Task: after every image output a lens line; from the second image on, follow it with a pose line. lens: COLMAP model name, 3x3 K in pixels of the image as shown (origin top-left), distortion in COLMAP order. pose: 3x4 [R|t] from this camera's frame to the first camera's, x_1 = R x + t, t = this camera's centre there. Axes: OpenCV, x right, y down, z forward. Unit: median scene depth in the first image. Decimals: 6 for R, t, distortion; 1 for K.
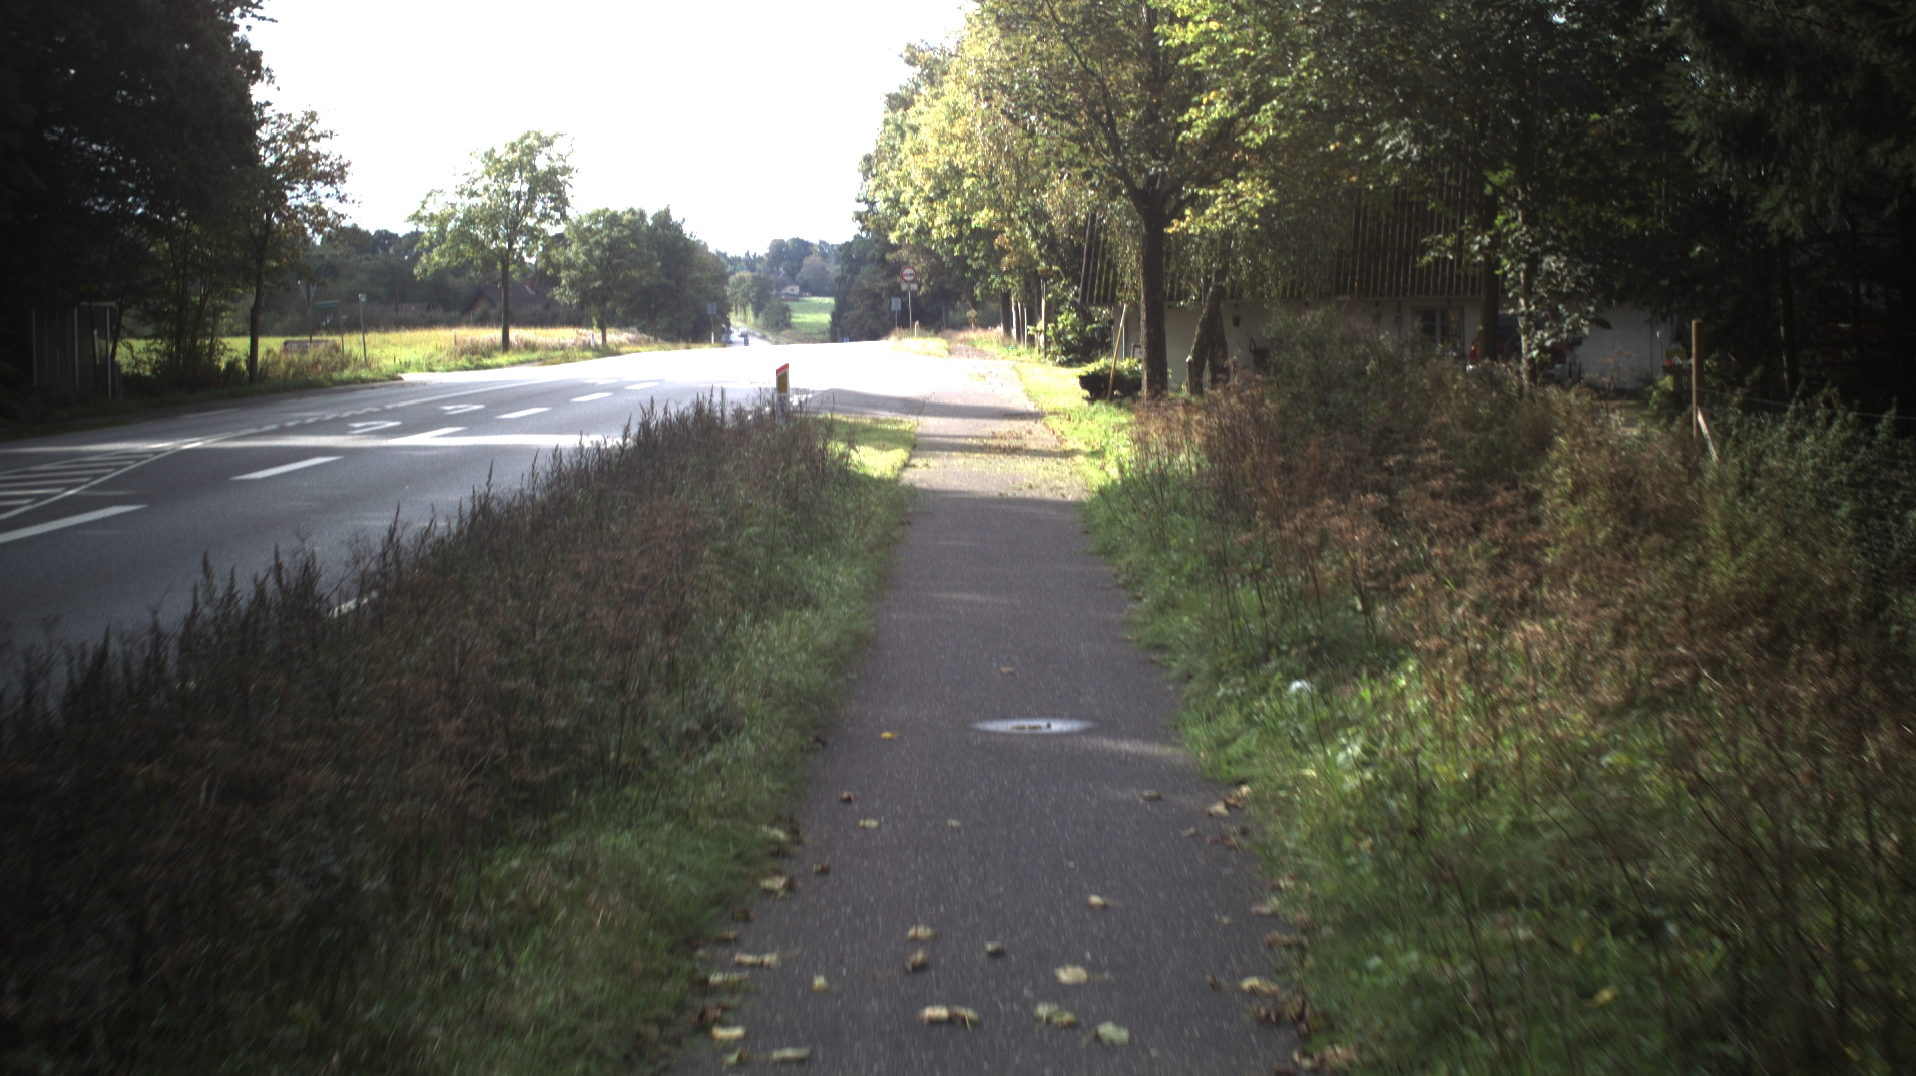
lens RADIAL K [[3498.1, 0, 958.5], [0, 3498.1, 534.5], [0, 0, 1]] dist [-0.246196, 0.000000]
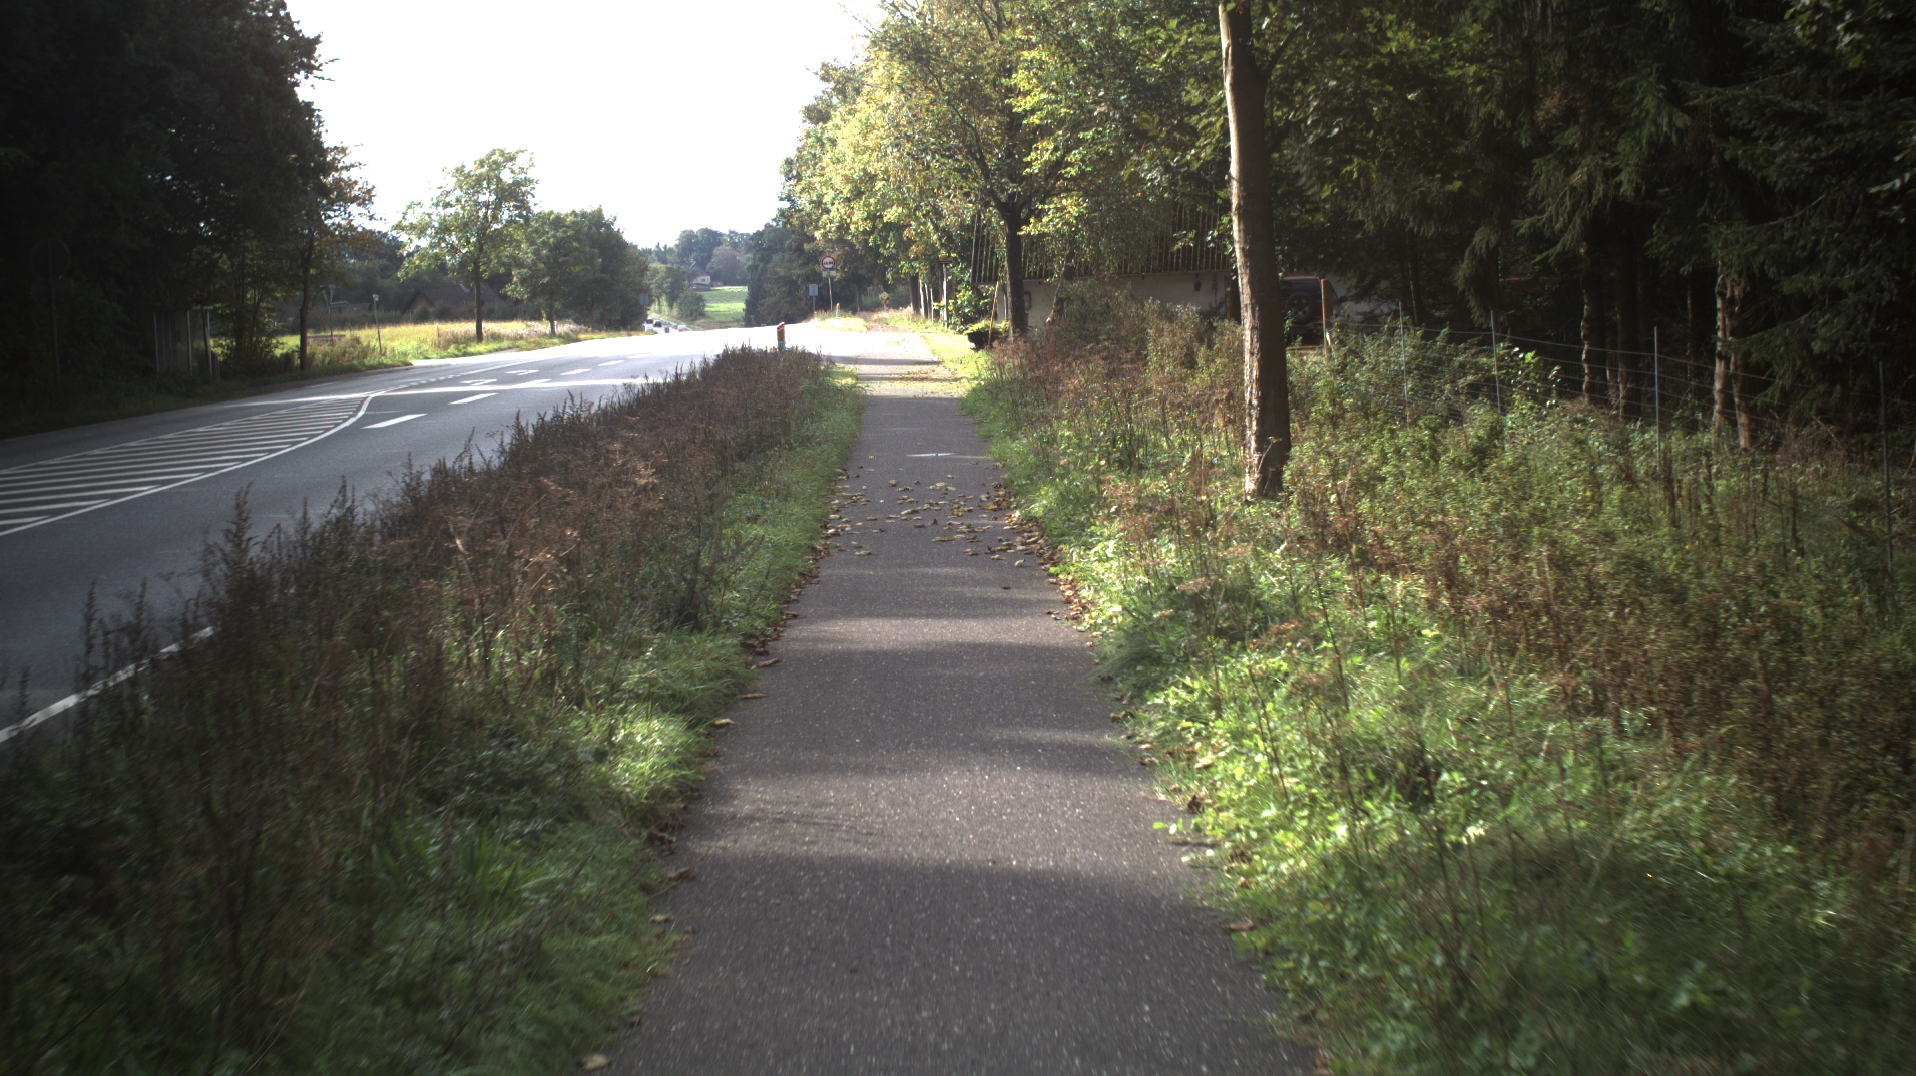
lens RADIAL K [[3498.1, 0, 963.1], [0, 3498.1, 539.1], [0, 0, 1]] dist [-0.246196, 0.000000]
pose [[0.999121, -0.033683, 0.024964, -0.003039], [0.033528, 0.999416, 0.006595, 0.015860], [-0.025171, -0.005752, 0.999667, -0.231128]]
